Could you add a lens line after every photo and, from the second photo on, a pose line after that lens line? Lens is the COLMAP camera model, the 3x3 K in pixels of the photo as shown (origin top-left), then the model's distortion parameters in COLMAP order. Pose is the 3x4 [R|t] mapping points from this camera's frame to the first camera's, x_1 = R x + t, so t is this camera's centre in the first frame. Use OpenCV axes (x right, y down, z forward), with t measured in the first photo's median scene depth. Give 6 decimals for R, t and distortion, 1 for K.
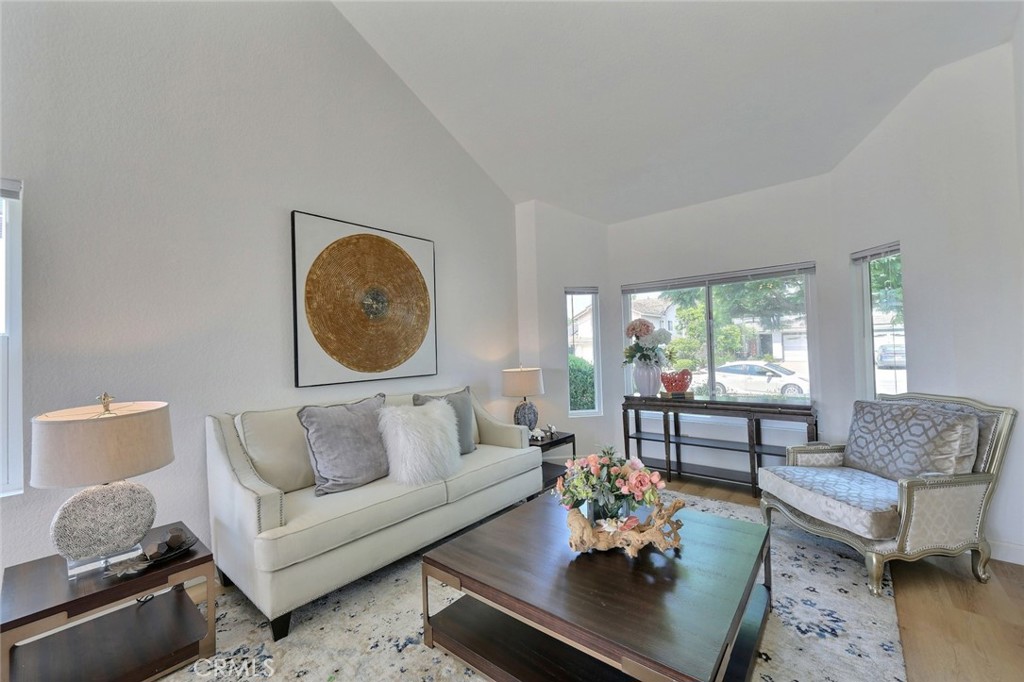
lens RADIAL K [[403.7, 0, 505.4], [0, 403.7, 342.4], [0, 0, 1]] dist [-0.010259, 0.002338]
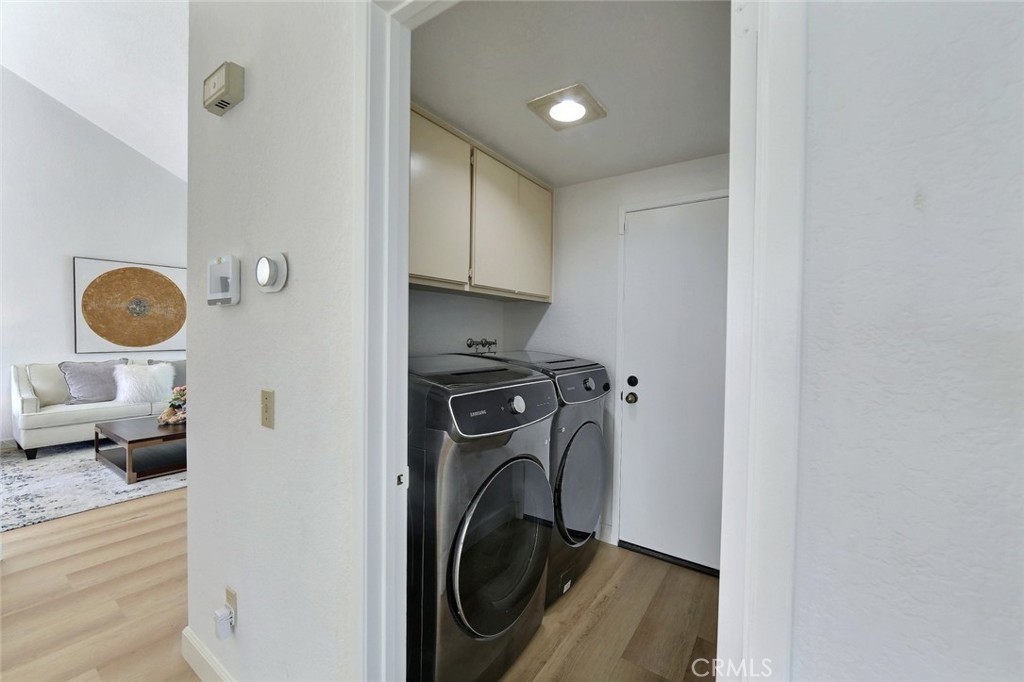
lens RADIAL K [[403.7, 0, 505.5], [0, 403.7, 342.4], [0, 0, 1]] dist [-0.010259, 0.002338]
pose [[0.996162, 0.036199, 0.079687, 1.247064], [-0.039505, 0.998406, 0.040320, -0.087179], [-0.078101, -0.043313, 0.996004, -0.944921]]
